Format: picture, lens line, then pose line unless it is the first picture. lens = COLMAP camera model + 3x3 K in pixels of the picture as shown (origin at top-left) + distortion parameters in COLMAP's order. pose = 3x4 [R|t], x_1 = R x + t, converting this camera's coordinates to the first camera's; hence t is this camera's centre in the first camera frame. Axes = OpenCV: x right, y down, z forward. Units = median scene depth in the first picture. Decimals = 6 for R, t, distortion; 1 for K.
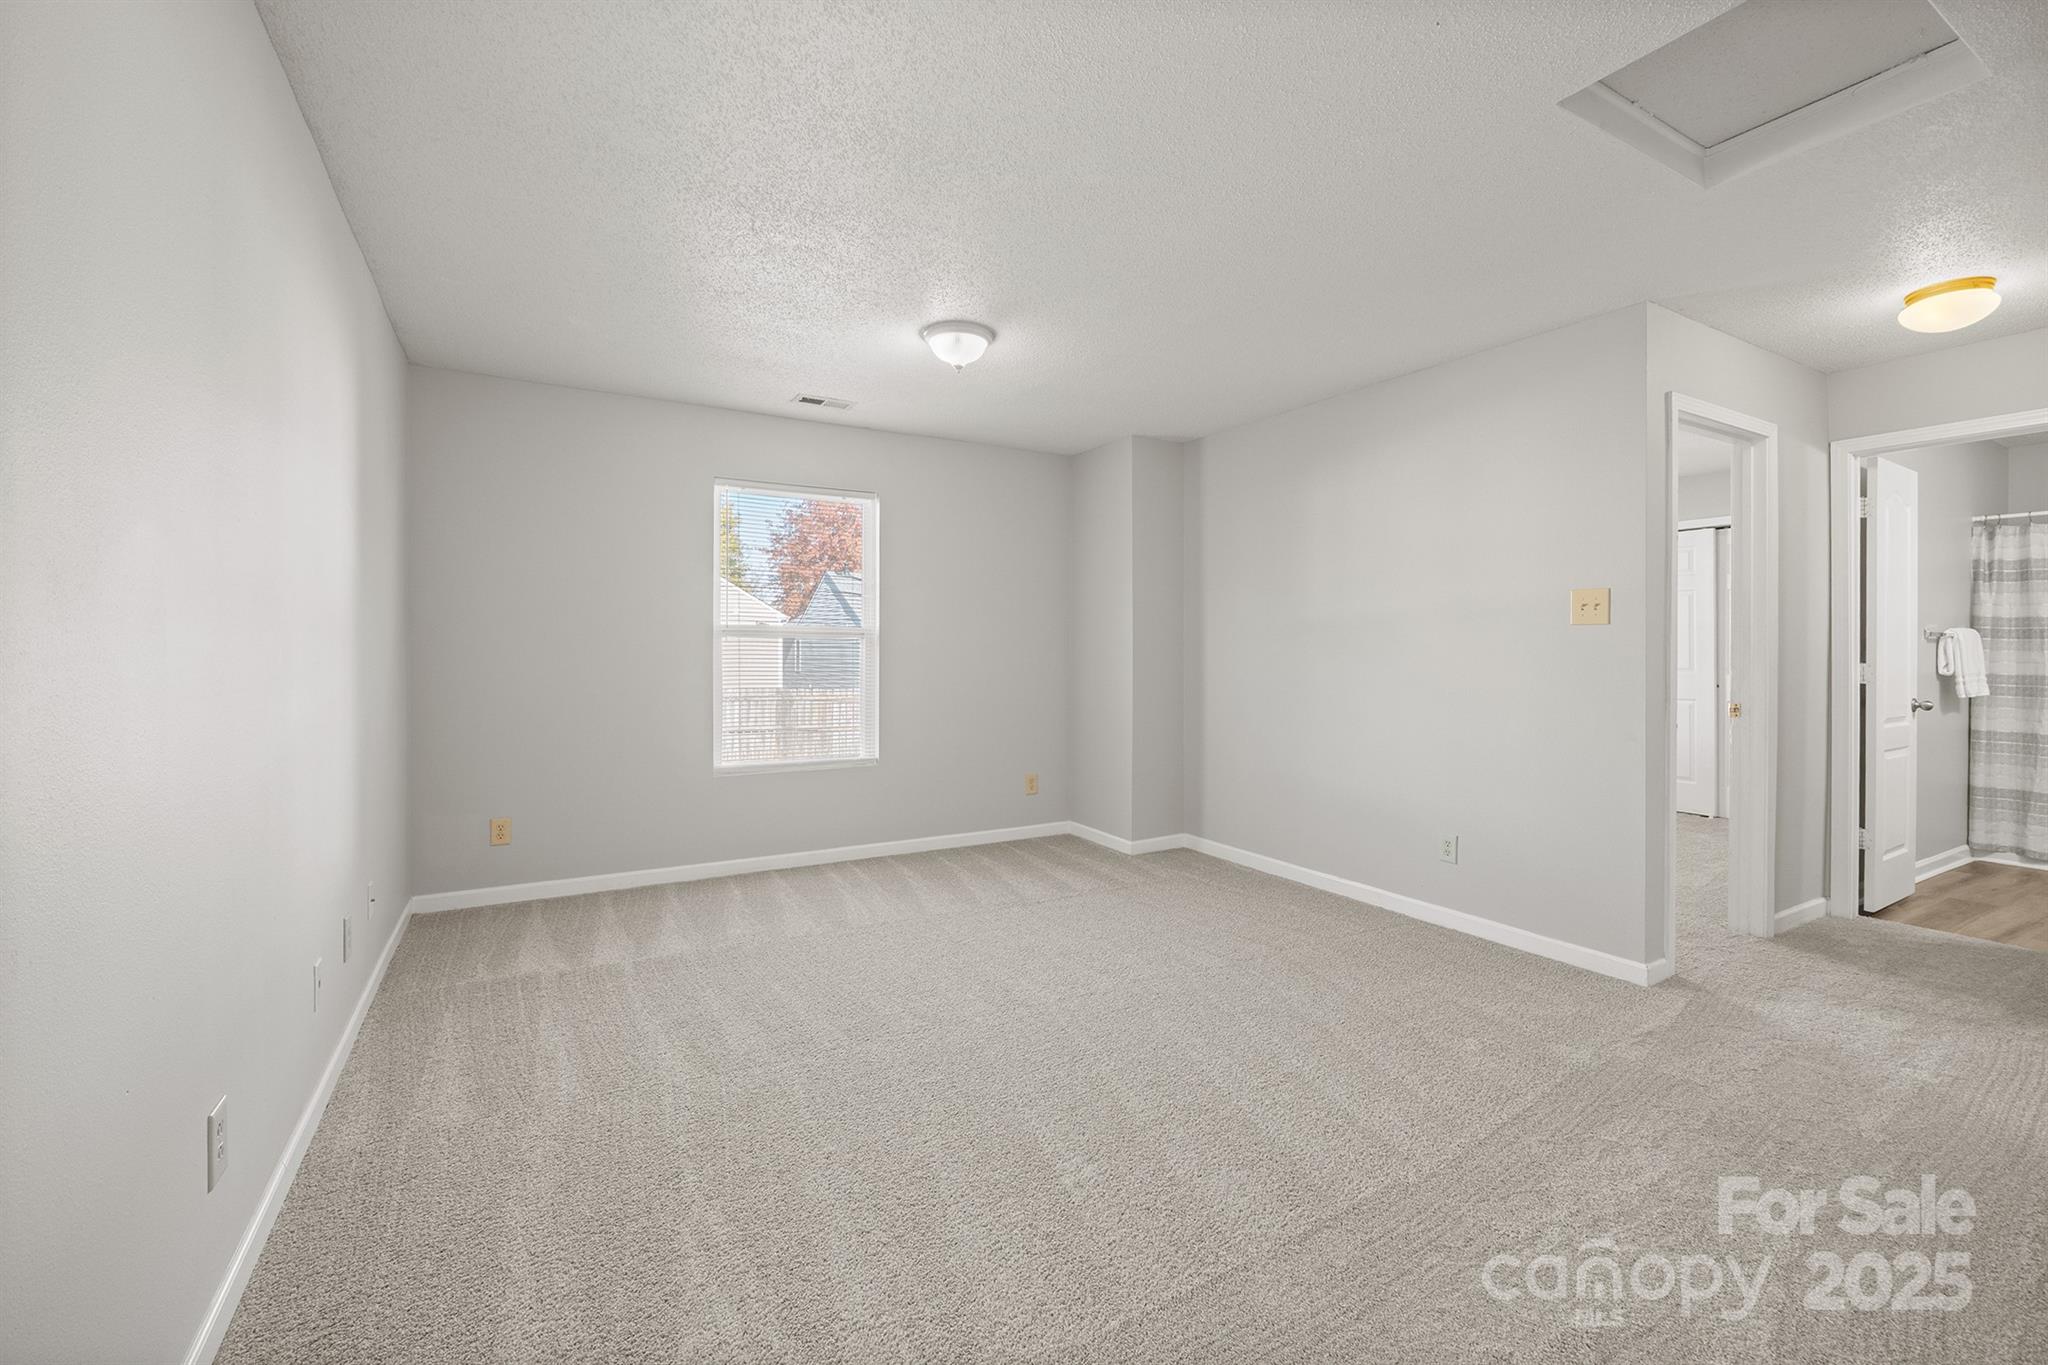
lens RADIAL K [[865.3, 0, 1023.1], [0, 865.3, 668.0], [0, 0, 1]] dist [-0.007166, -0.000070]
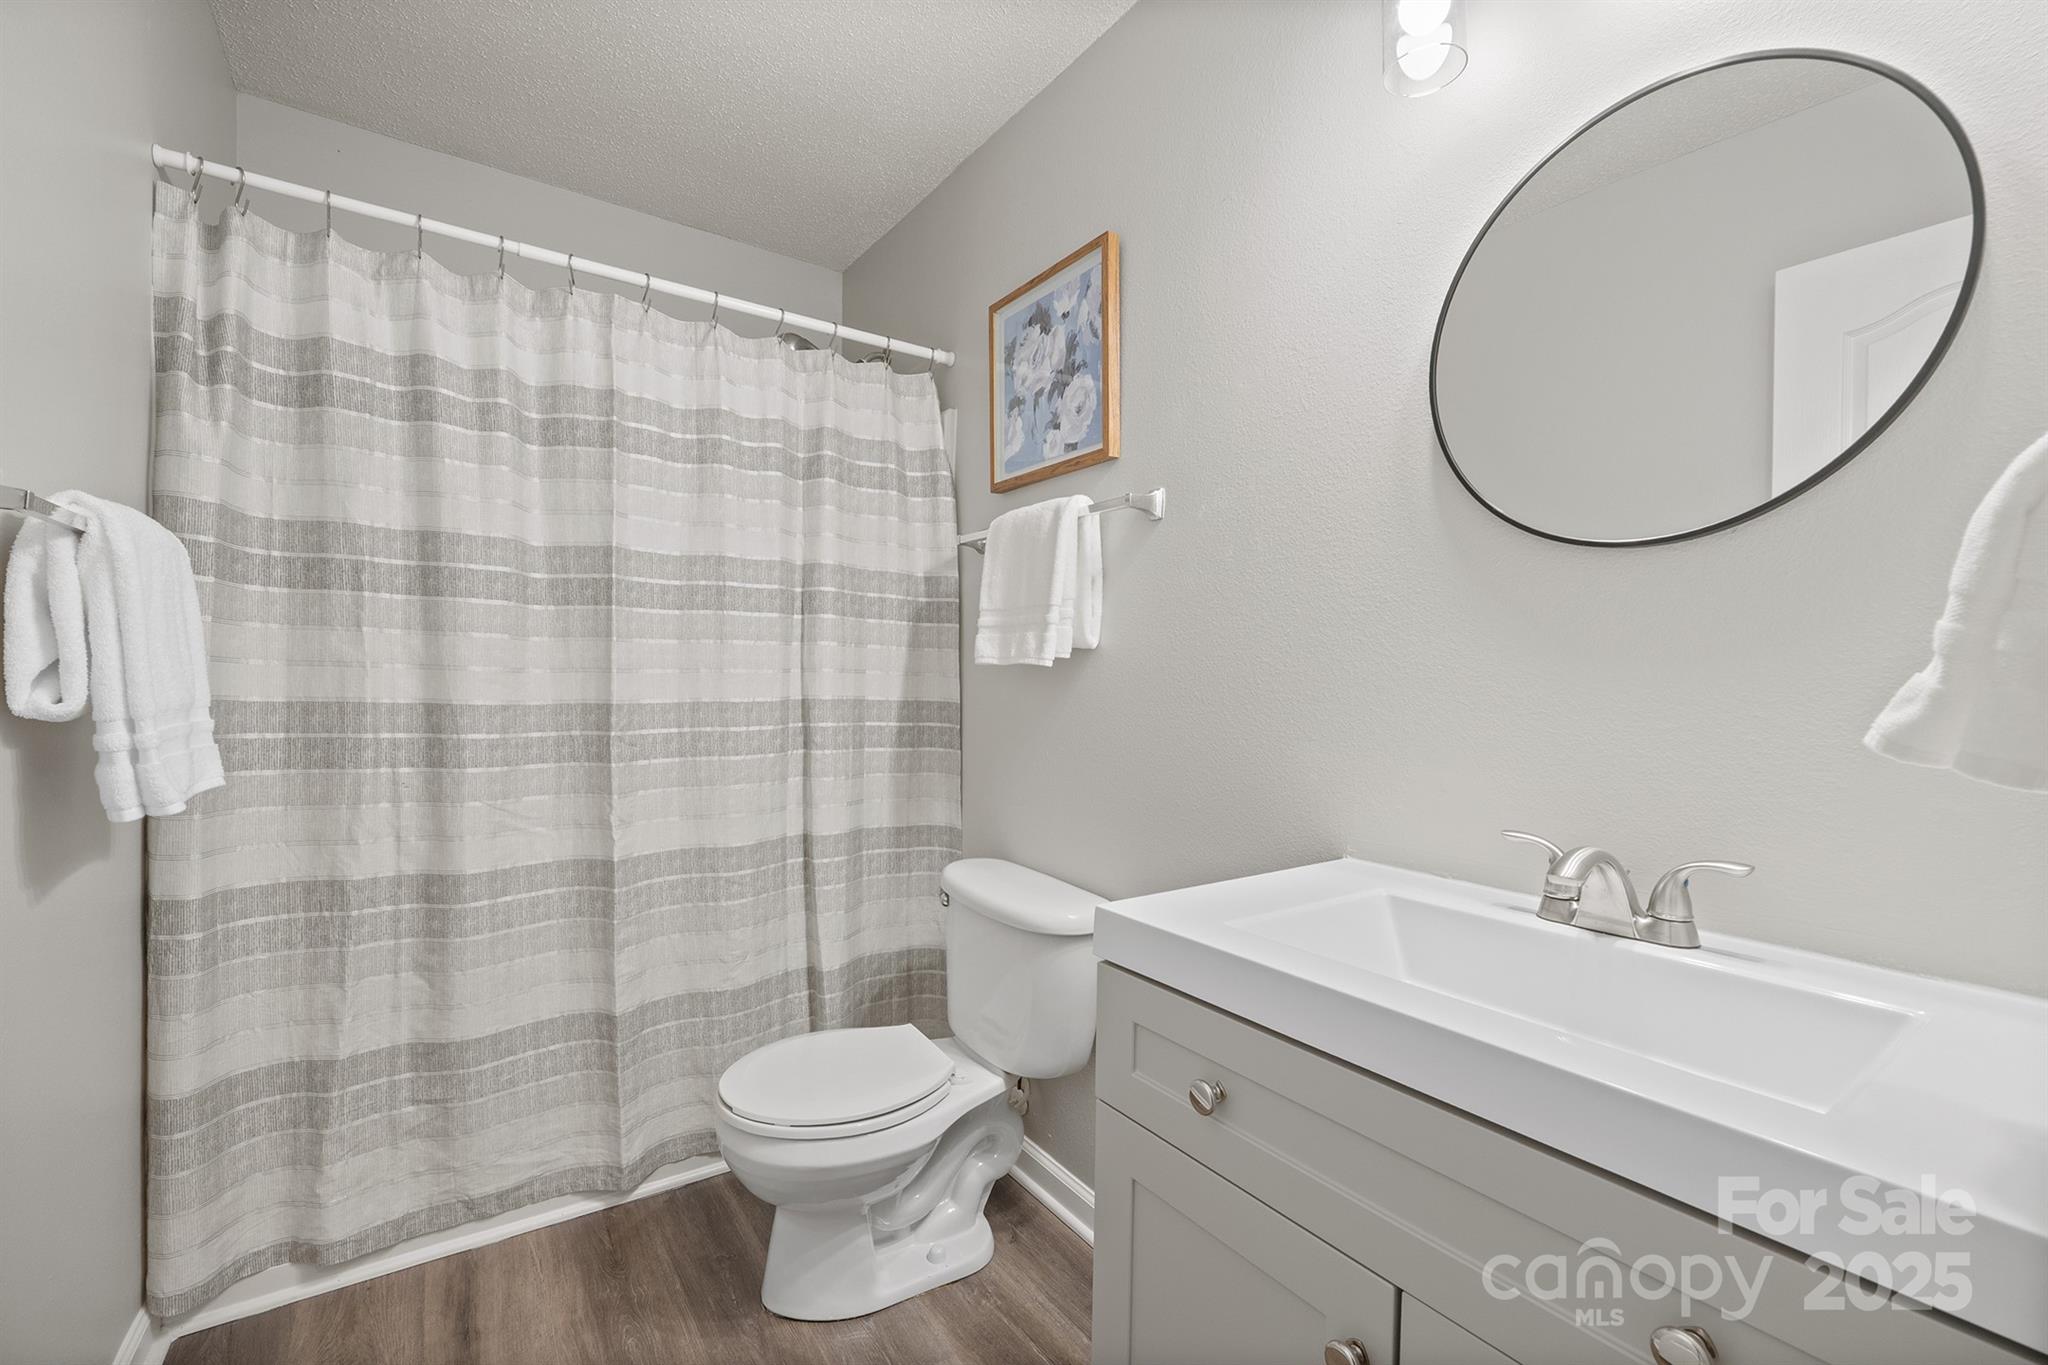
lens RADIAL K [[865.3, 0, 1025.9], [0, 865.3, 677.6], [0, 0, 1]] dist [-0.007166, -0.000070]
pose [[-0.083284, -0.005718, 0.996509, 0.815315], [-0.001518, 0.999983, 0.005611, -0.002705], [-0.996525, -0.001045, -0.083291, 0.750375]]
